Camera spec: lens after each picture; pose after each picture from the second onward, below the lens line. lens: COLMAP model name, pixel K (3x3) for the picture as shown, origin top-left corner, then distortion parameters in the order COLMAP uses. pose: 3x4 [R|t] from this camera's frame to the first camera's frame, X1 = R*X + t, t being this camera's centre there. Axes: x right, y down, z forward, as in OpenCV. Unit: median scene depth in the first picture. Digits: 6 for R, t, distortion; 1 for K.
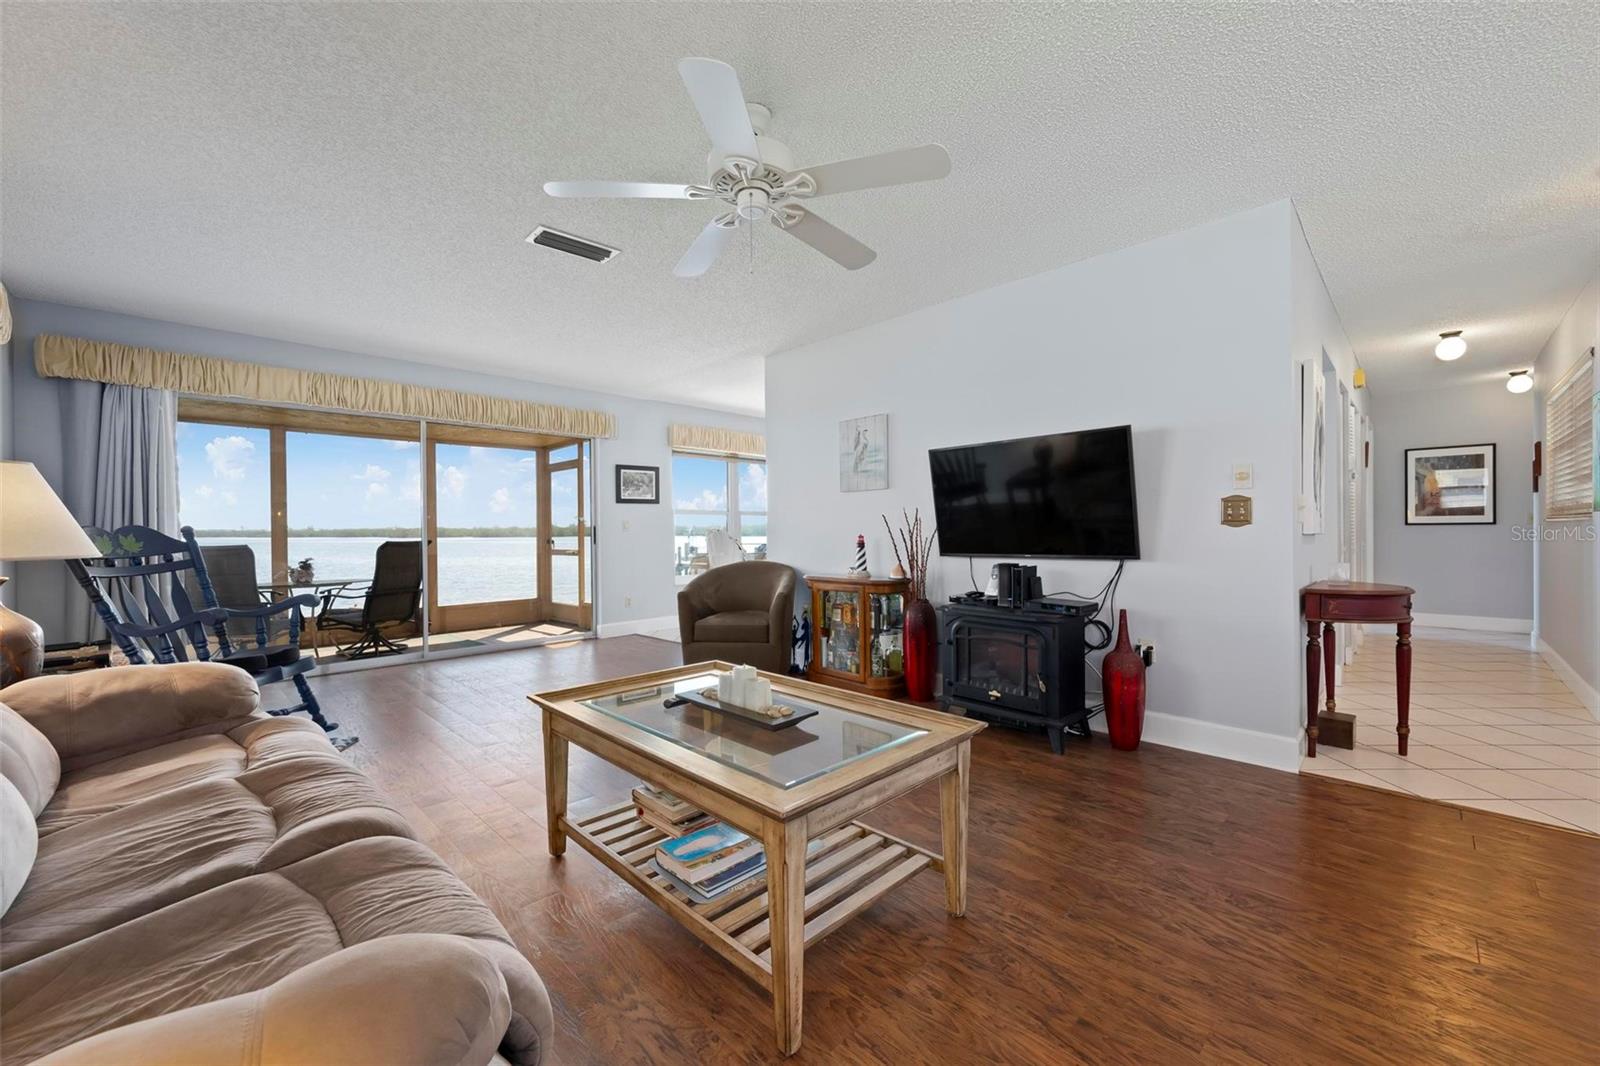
lens RADIAL K [[630.7, 0, 812.4], [0, 630.7, 532.1], [0, 0, 1]] dist [-0.012816, 0.000682]
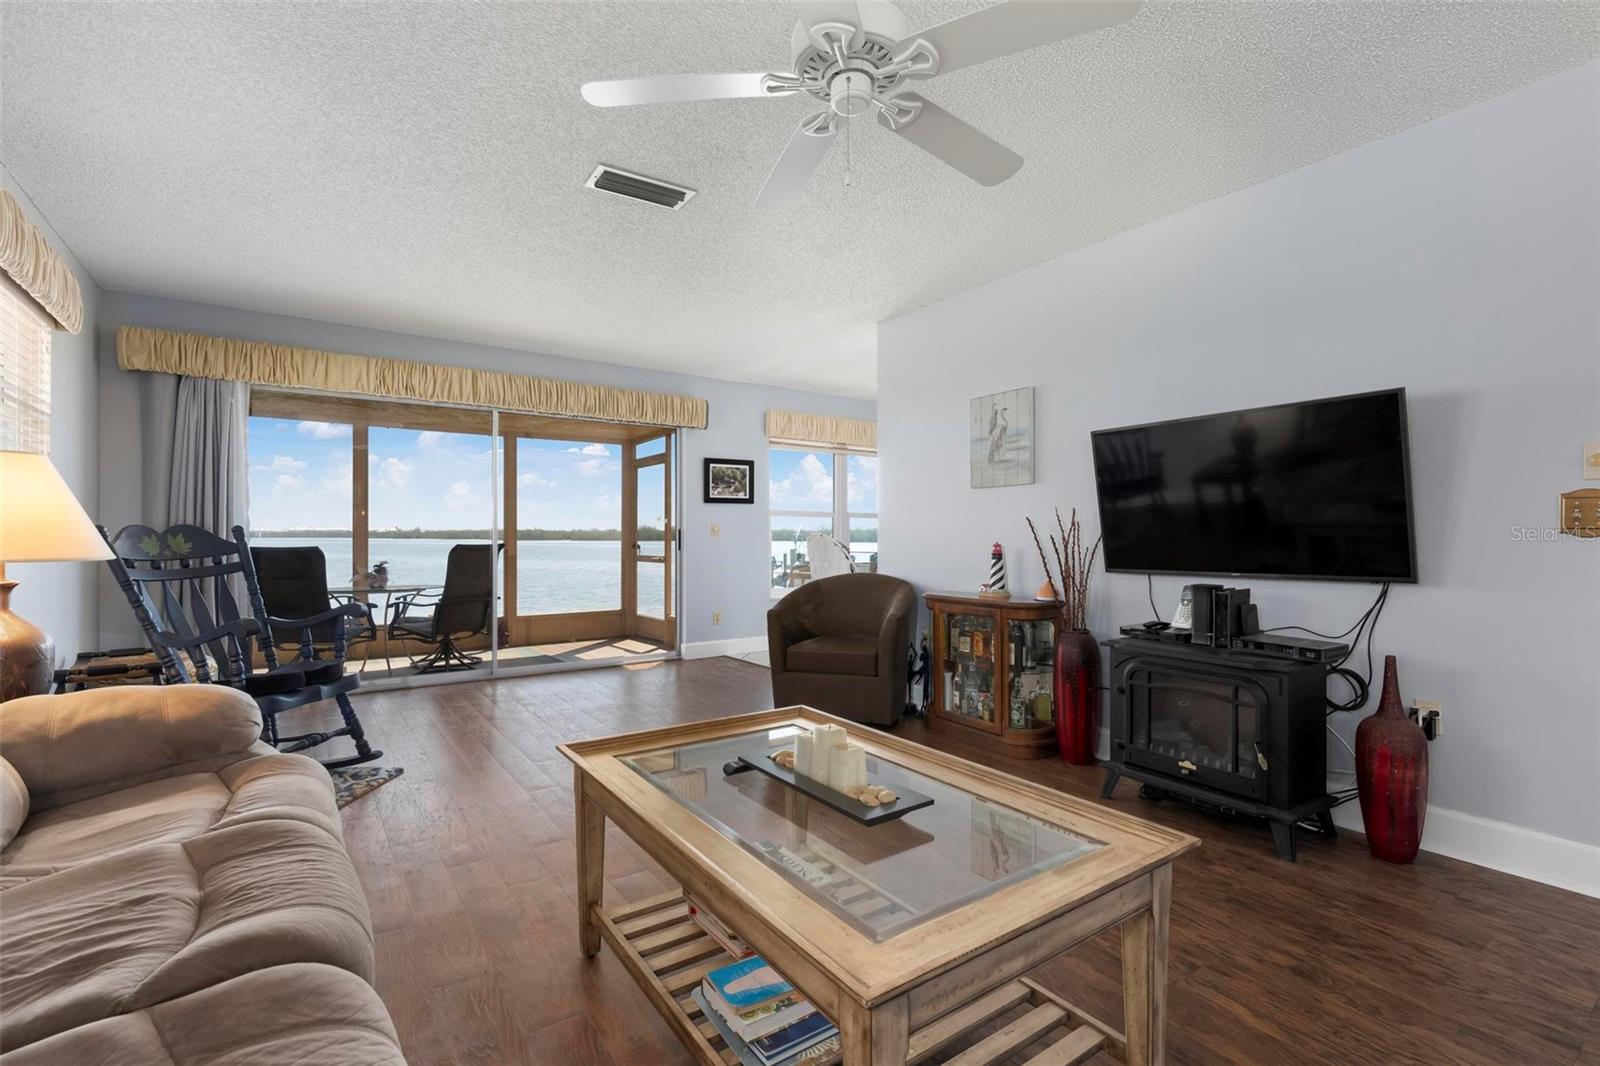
lens RADIAL K [[730.0, 0, 802.7], [0, 730.0, 531.7], [0, 0, 1]] dist [-0.001312, -0.000038]
pose [[0.983257, 0.008058, -0.182045, 0.006127], [-0.009579, 0.999926, -0.007479, -0.000779], [0.181971, 0.009097, 0.983262, 0.099554]]
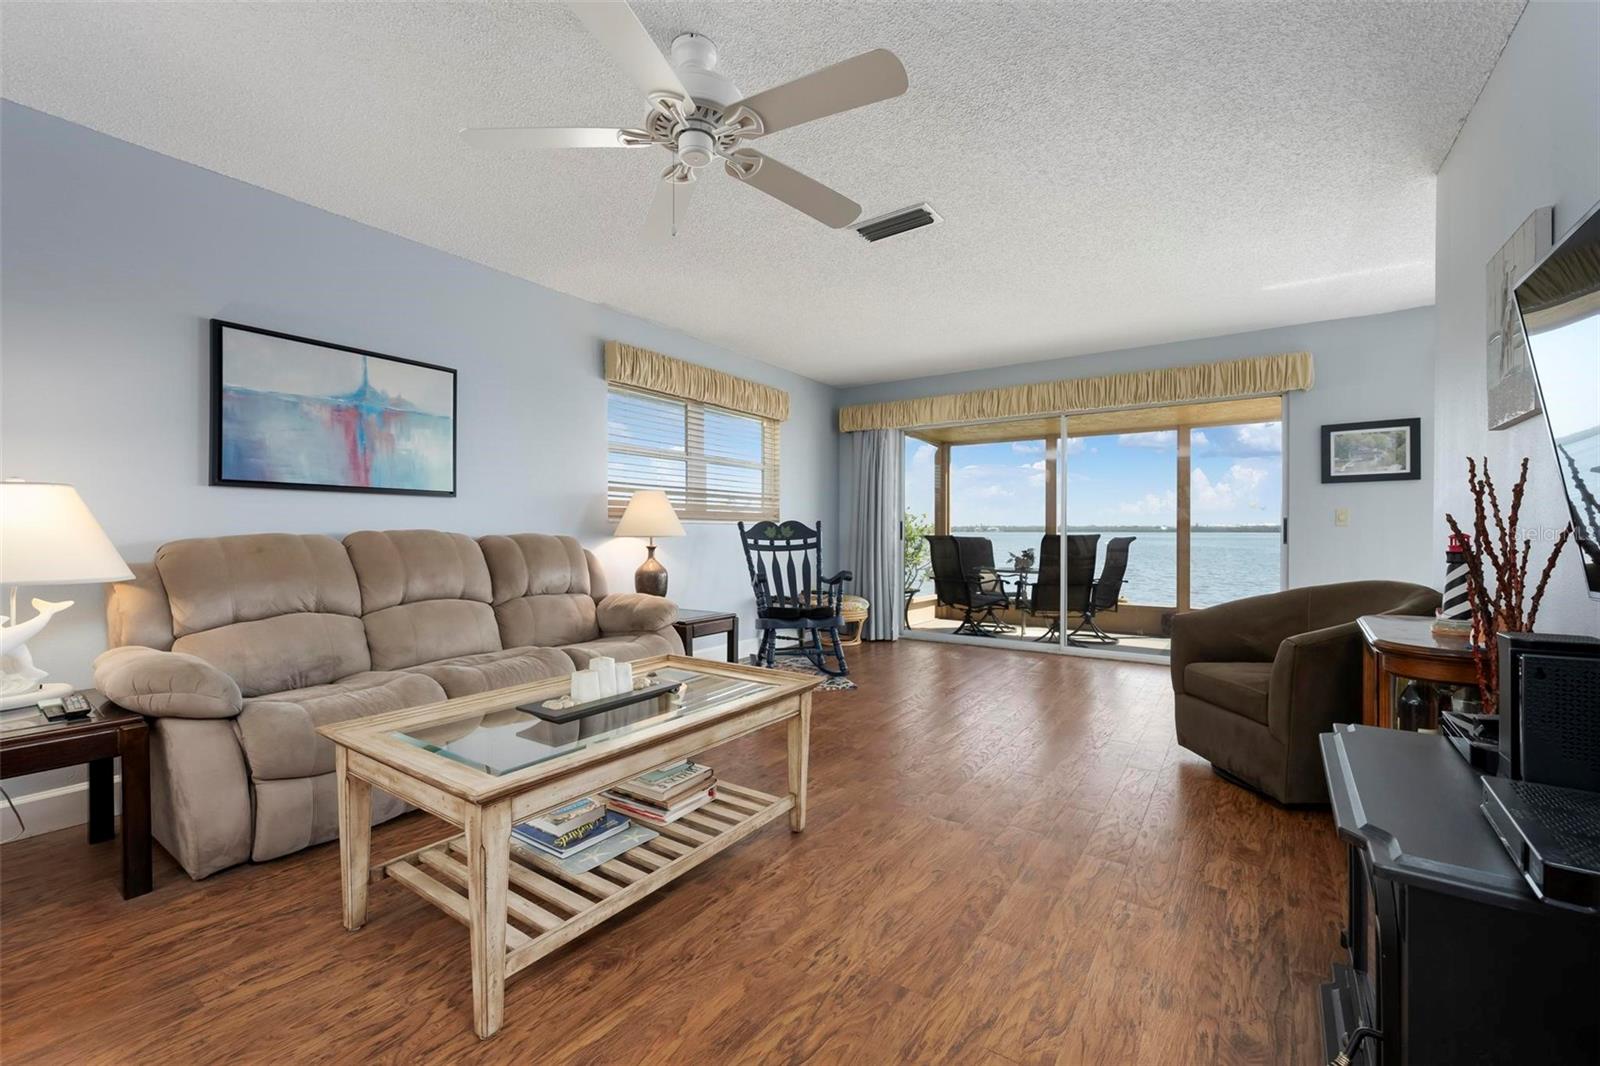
lens RADIAL K [[663.8, 0, 808.7], [0, 663.8, 534.8], [0, 0, 1]] dist [0.004388, -0.000062]
pose [[0.188387, 0.011824, -0.982024, 0.633232], [-0.003667, 0.999929, 0.011336, 0.006872], [0.982088, 0.001466, 0.188417, 0.724695]]
